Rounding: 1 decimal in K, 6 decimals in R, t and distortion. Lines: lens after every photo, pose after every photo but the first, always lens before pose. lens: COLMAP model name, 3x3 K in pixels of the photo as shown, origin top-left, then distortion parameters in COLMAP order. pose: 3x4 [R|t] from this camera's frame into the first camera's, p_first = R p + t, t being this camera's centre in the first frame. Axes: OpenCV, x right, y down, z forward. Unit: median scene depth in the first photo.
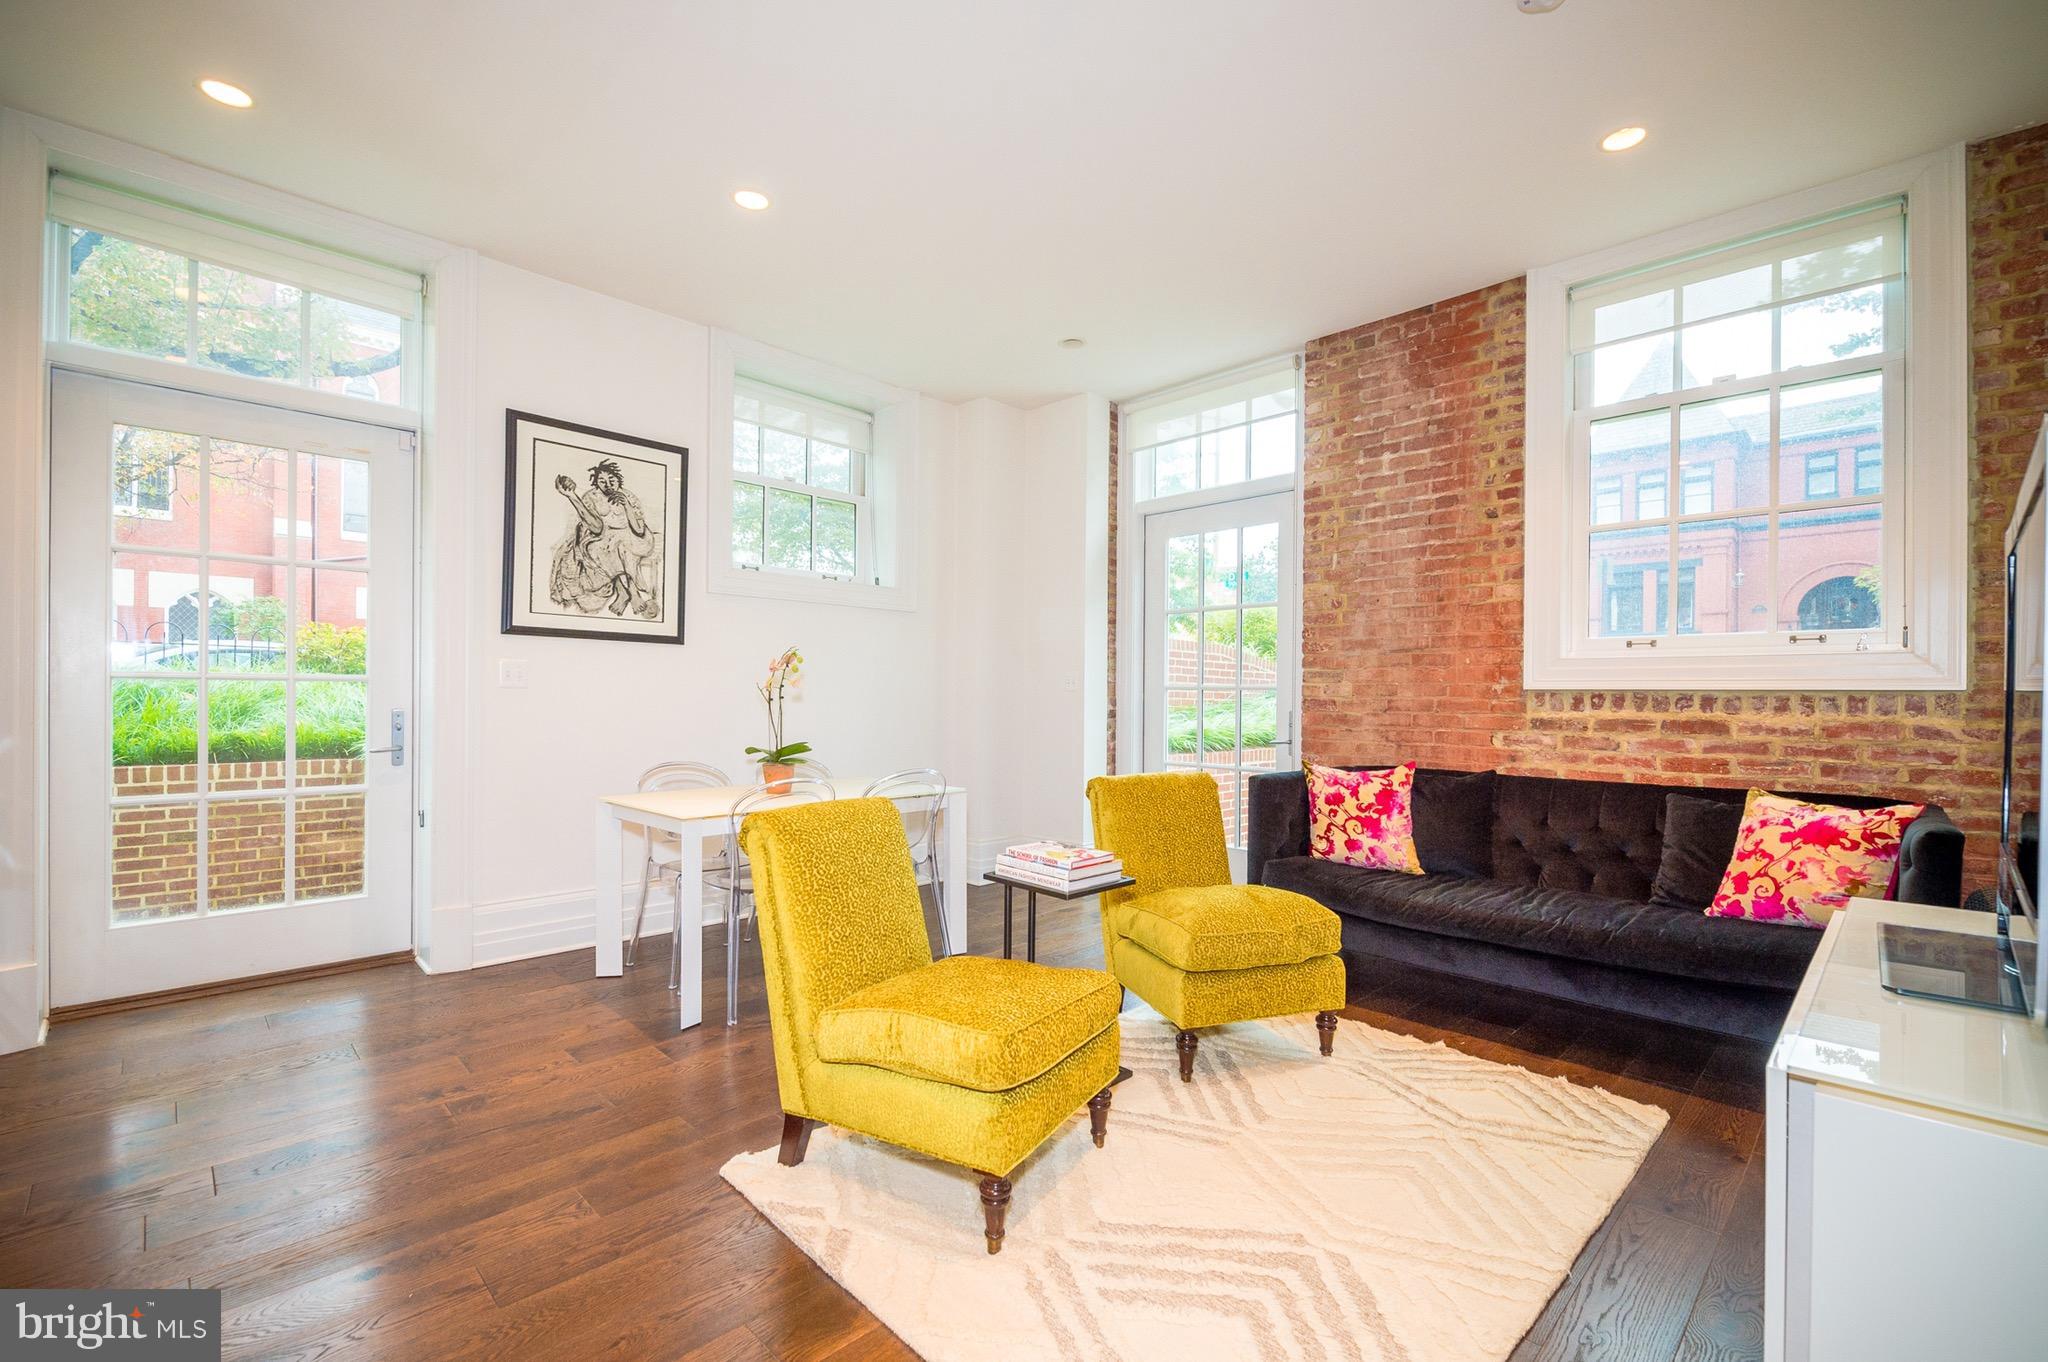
lens RADIAL K [[897.6, 0, 1039.2], [0, 897.6, 690.7], [0, 0, 1]] dist [0.017136, 0.000558]
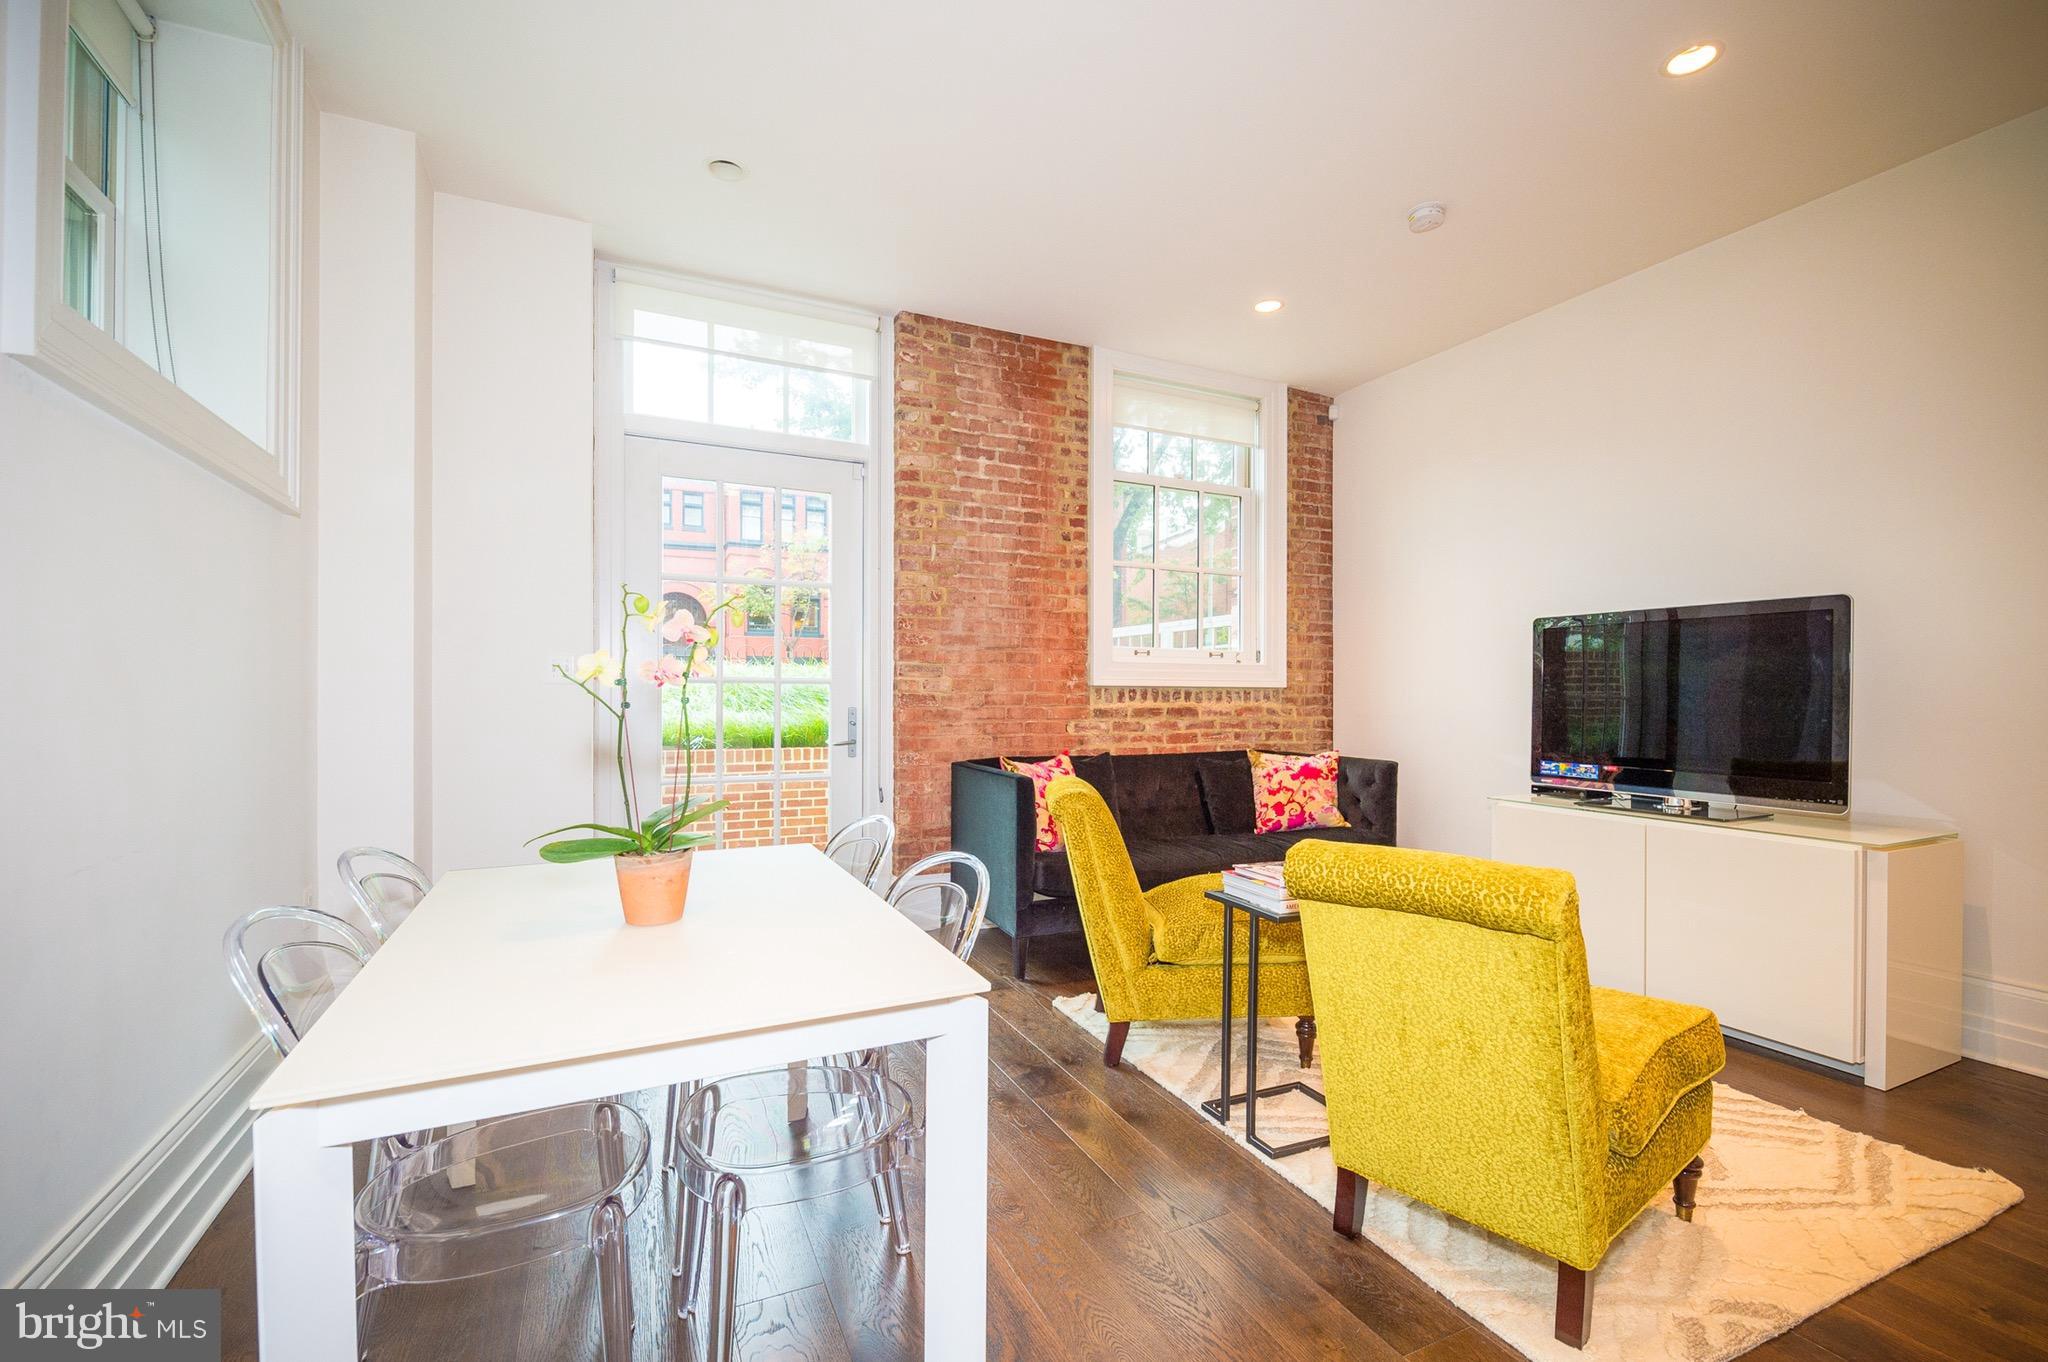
lens RADIAL K [[897.6, 0, 1037.4], [0, 897.6, 686.5], [0, 0, 1]] dist [0.017136, 0.000558]
pose [[0.322639, -0.004367, 0.946512, -0.623112], [-0.010675, 0.999909, 0.008252, -0.009063], [-0.946462, -0.012766, 0.322563, 0.649158]]
